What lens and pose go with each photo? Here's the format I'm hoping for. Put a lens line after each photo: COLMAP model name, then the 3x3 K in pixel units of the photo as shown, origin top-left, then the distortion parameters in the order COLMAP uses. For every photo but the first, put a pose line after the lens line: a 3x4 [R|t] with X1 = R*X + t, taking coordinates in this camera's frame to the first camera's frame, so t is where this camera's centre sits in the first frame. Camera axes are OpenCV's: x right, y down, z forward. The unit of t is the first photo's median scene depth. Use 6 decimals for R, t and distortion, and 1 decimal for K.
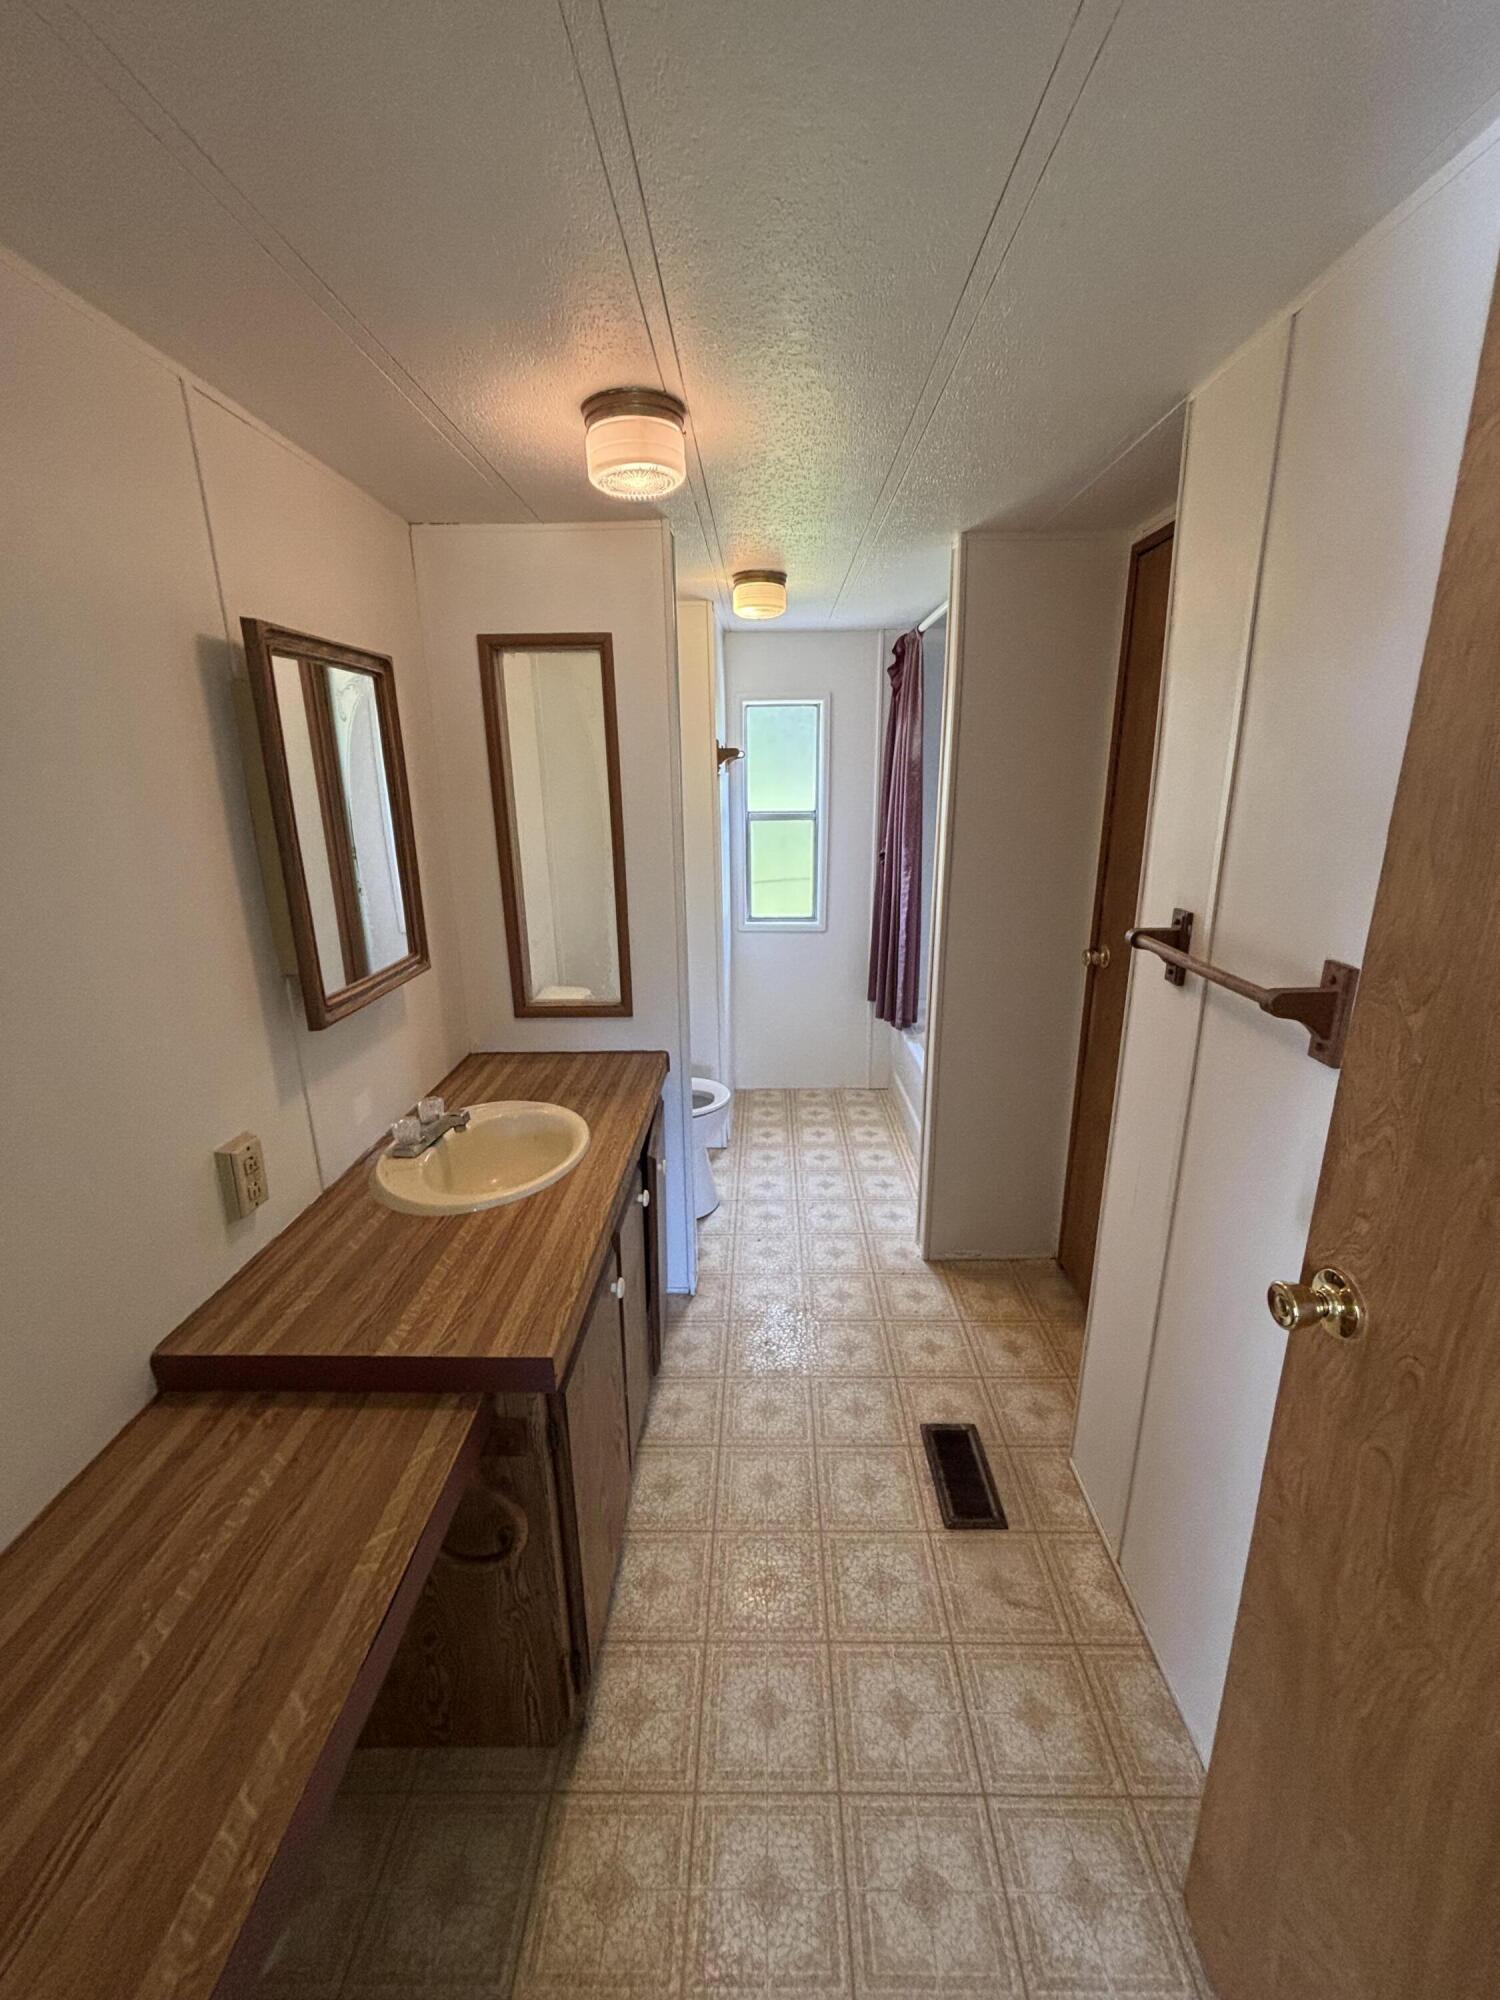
lens RADIAL K [[809.9, 0, 750.8], [0, 809.9, 996.8], [0, 0, 1]] dist [-0.012239, -0.001013]
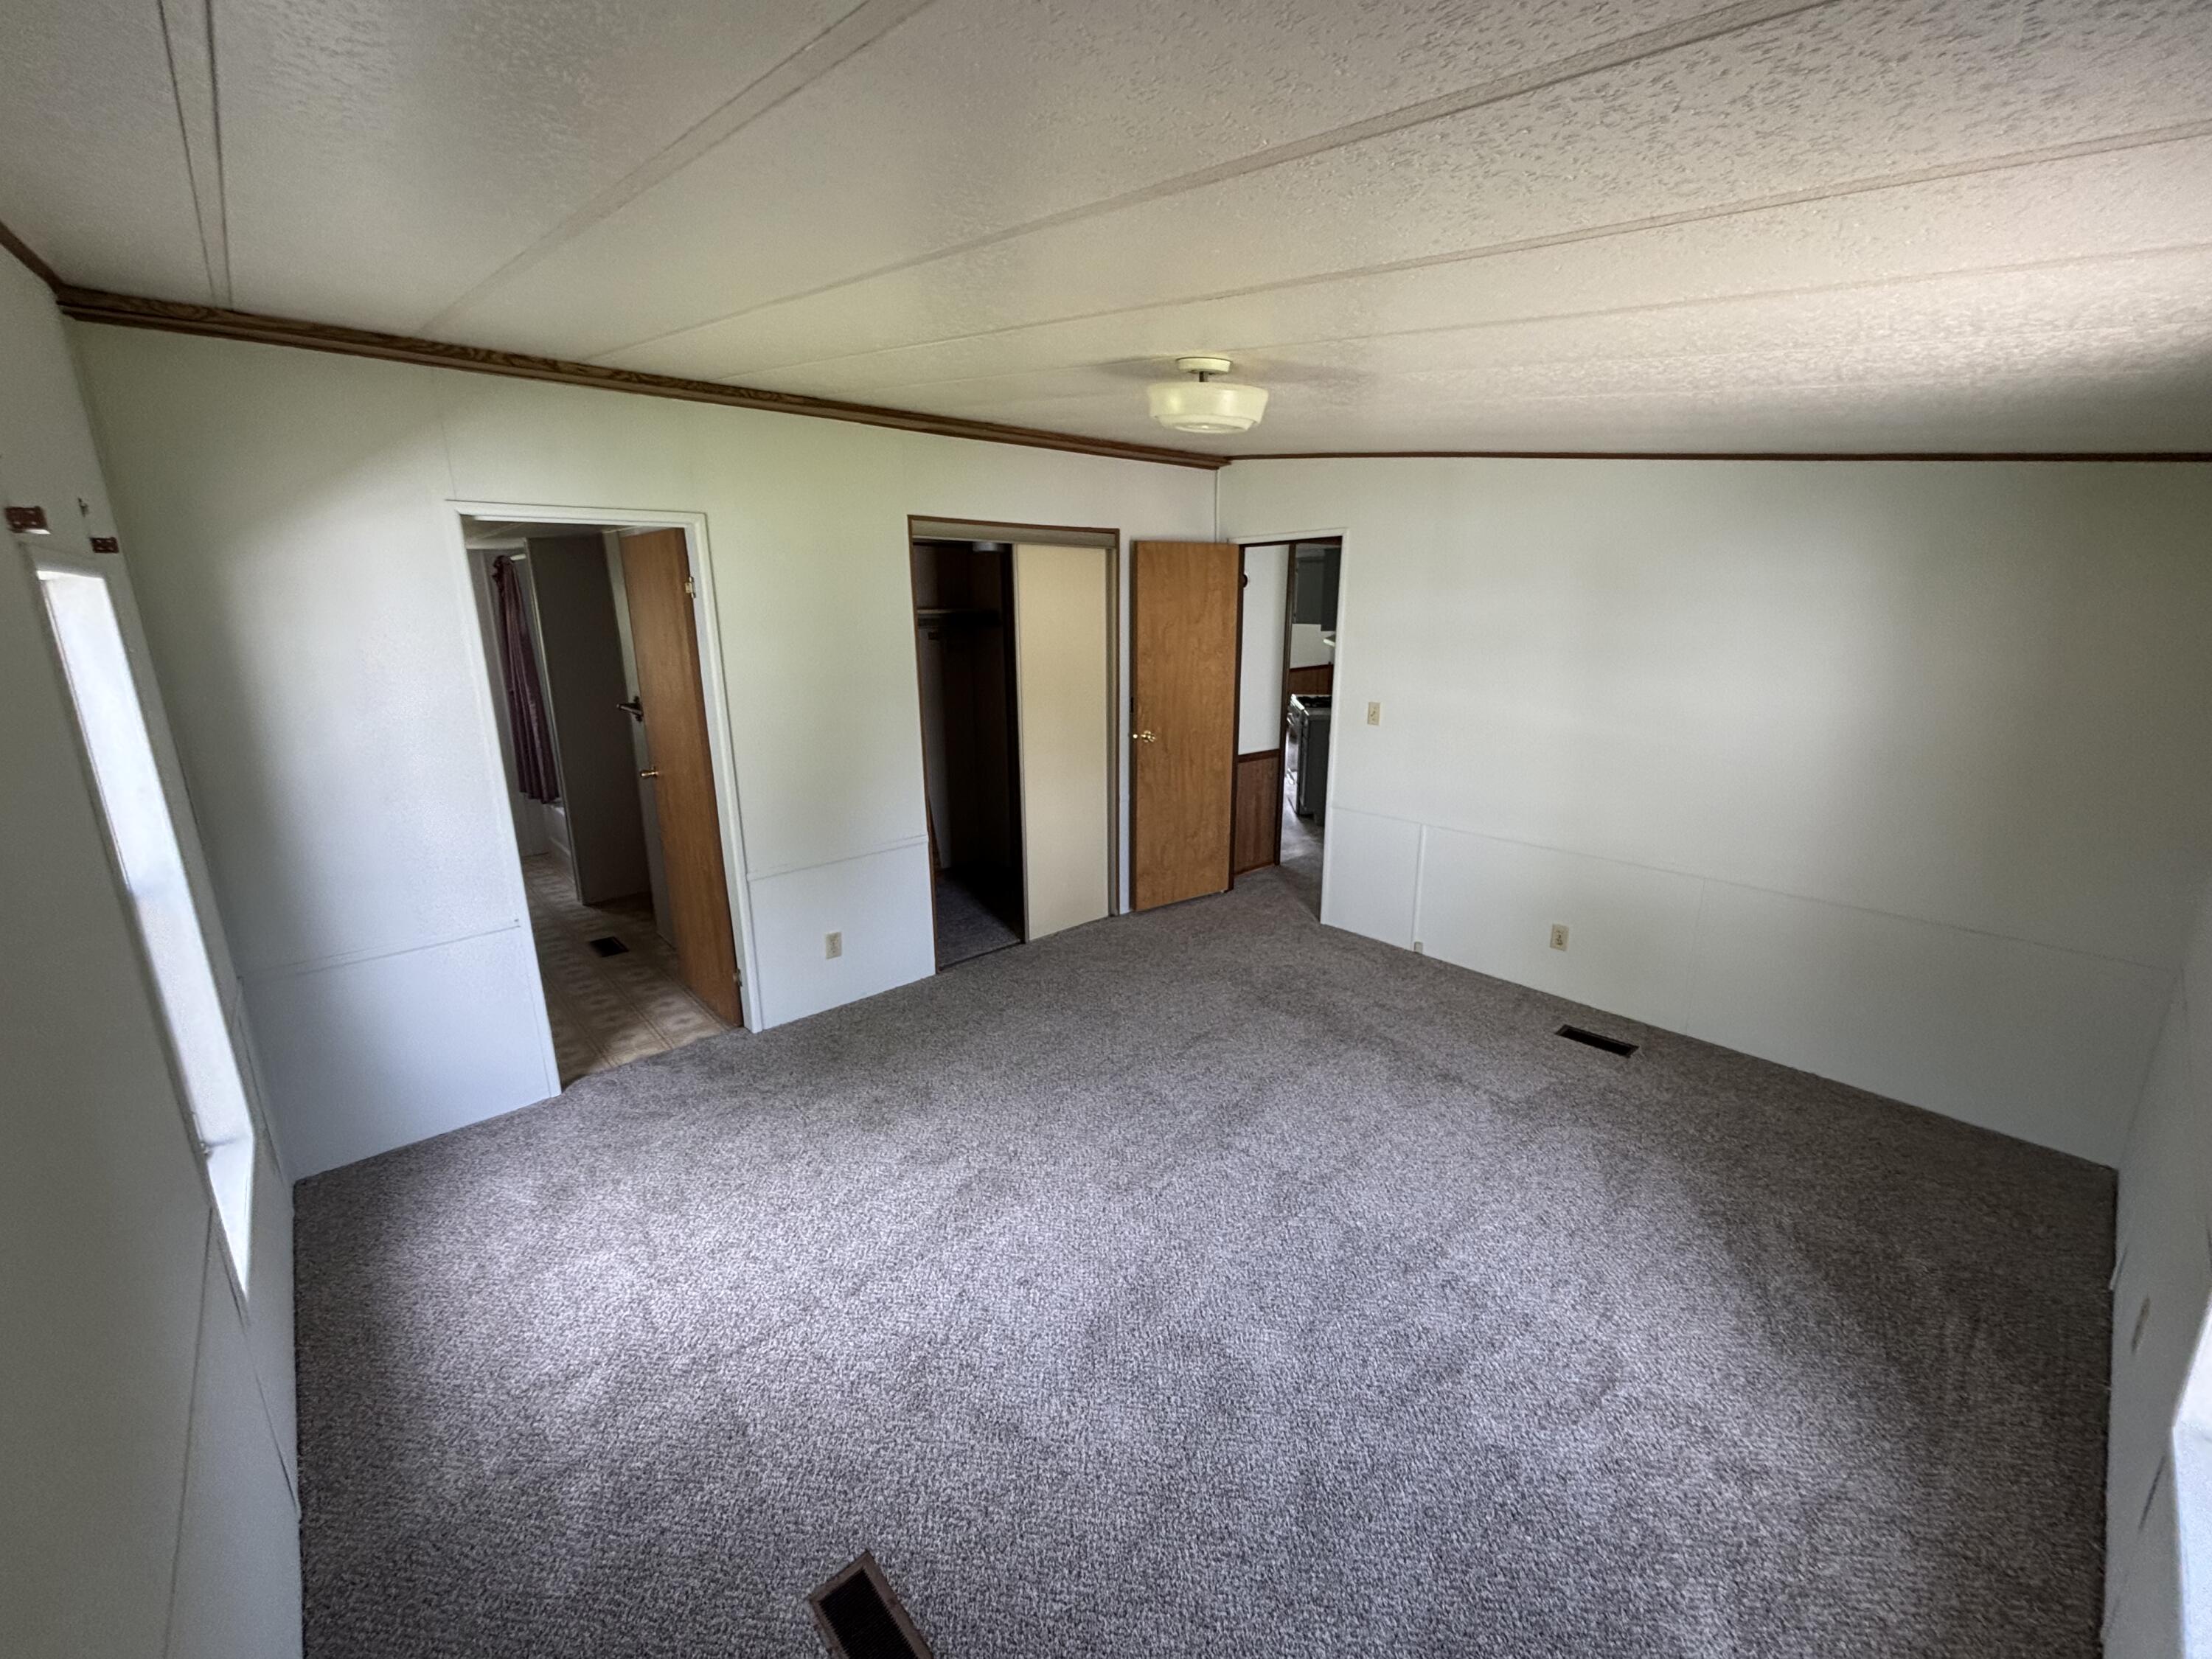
lens RADIAL K [[895.8, 0, 1100.4], [0, 895.8, 822.6], [0, 0, 1]] dist [-0.012239, -0.001013]
pose [[0.733075, -0.163555, 0.660190, -0.231913], [0.180057, 0.982693, 0.043516, 0.262631], [-0.655881, 0.086971, 0.749837, -1.300280]]
